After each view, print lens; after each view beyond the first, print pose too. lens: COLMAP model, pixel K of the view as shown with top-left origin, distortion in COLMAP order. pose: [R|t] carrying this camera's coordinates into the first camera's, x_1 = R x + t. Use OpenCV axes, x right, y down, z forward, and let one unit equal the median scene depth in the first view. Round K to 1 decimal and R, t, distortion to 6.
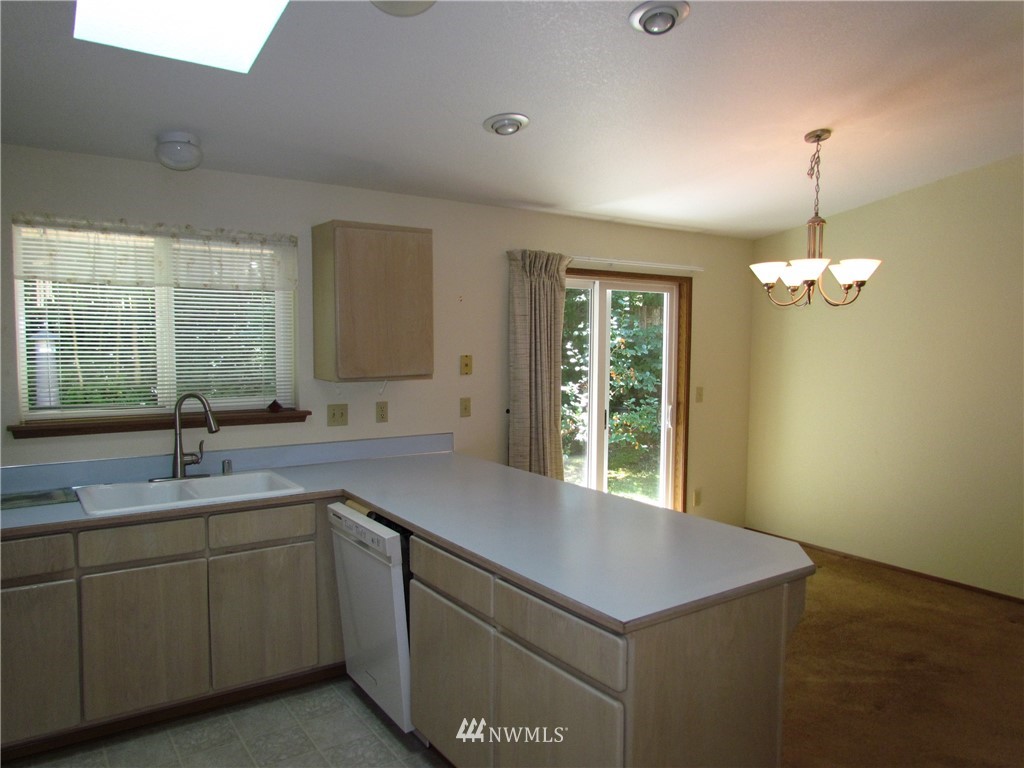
lens RADIAL K [[730.1, 0, 508.8], [0, 730.1, 383.7], [0, 0, 1]] dist [-0.025959, 0.006298]
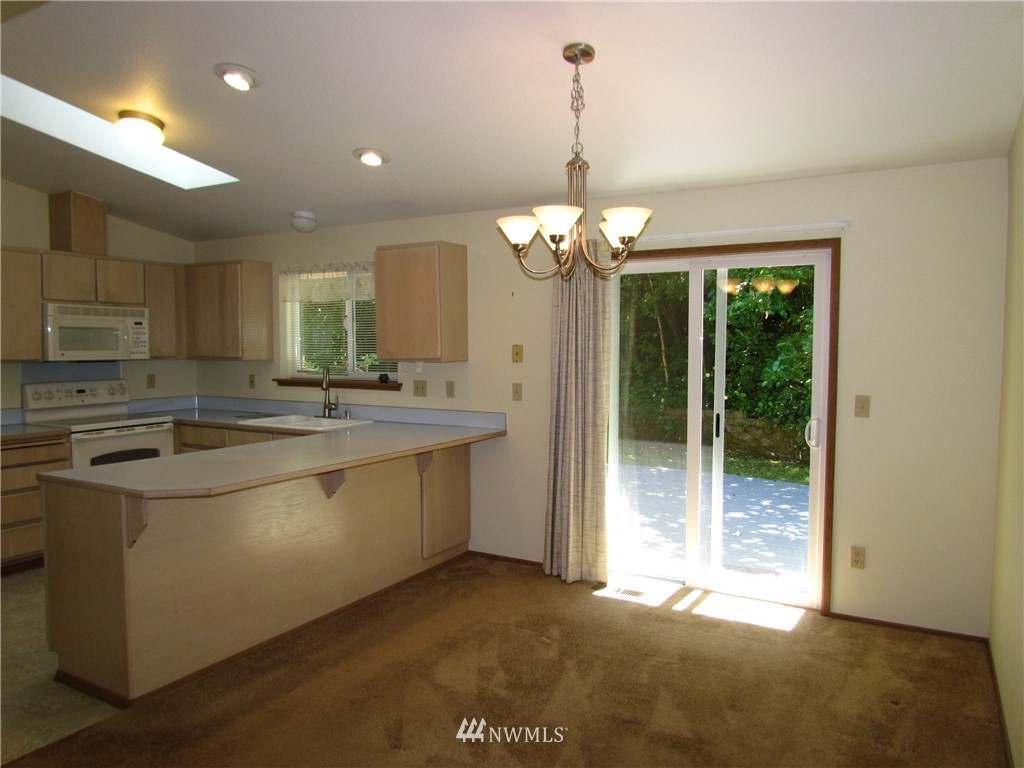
lens RADIAL K [[730.1, 0, 513.5], [0, 730.1, 385.6], [0, 0, 1]] dist [-0.025959, 0.006298]
pose [[0.428105, 0.044079, -0.902653, 1.078584], [-0.056320, 0.998170, 0.022032, -0.001366], [0.901972, 0.041405, 0.429804, 0.598494]]
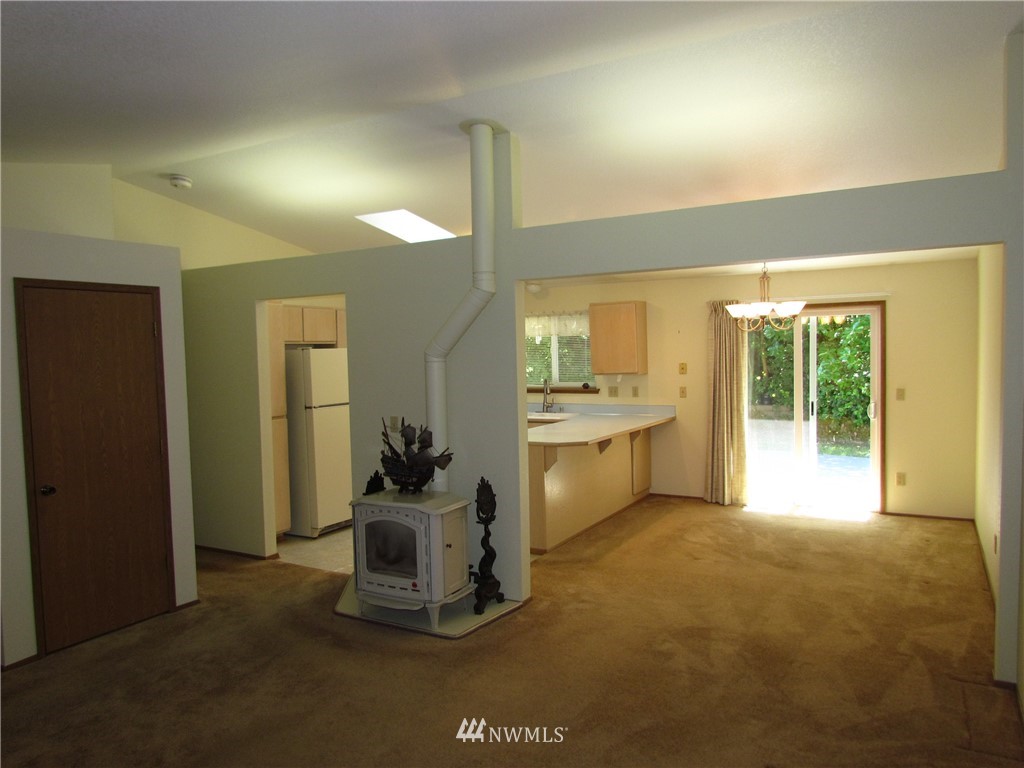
lens RADIAL K [[730.1, 0, 508.9], [0, 730.1, 383.2], [0, 0, 1]] dist [-0.025959, 0.006298]
pose [[0.427222, 0.021956, -0.903880, 1.586630], [-0.031185, 0.999468, 0.009538, 0.007879], [0.903609, 0.024112, 0.427680, -0.177199]]
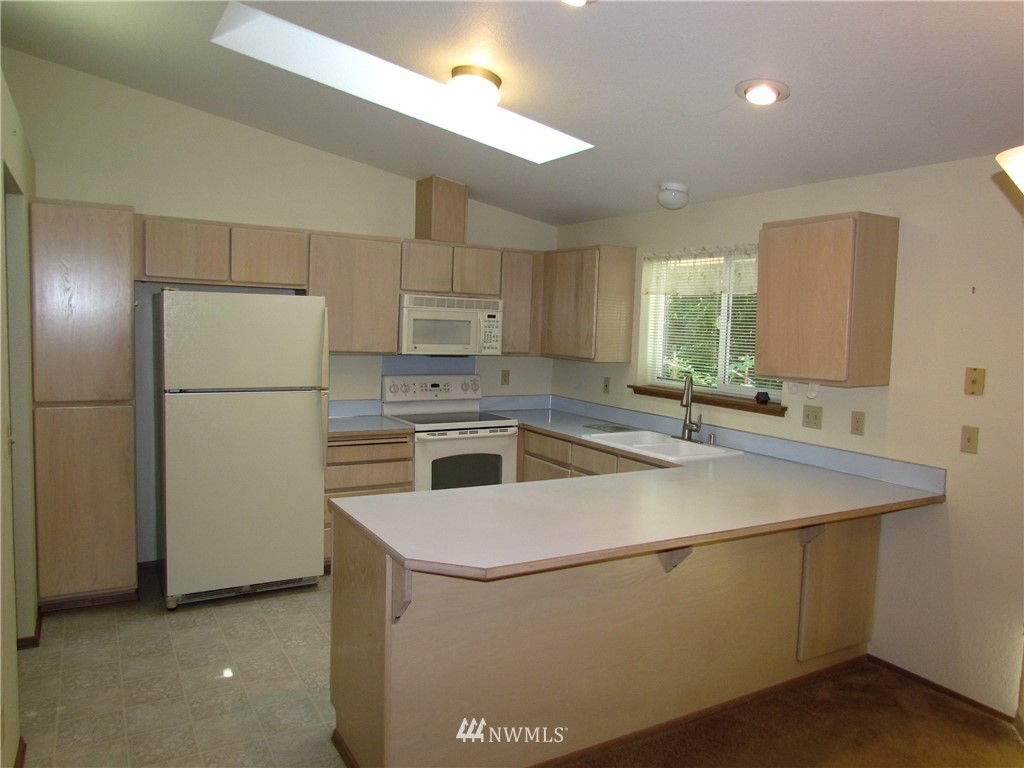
lens RADIAL K [[730.1, 0, 517.8], [0, 730.1, 385.0], [0, 0, 1]] dist [-0.025959, 0.006298]
pose [[-0.070839, 0.075444, -0.994631, 0.782208], [-0.098354, 0.991748, 0.082231, -0.041750], [0.992627, 0.103651, -0.062835, 0.687477]]
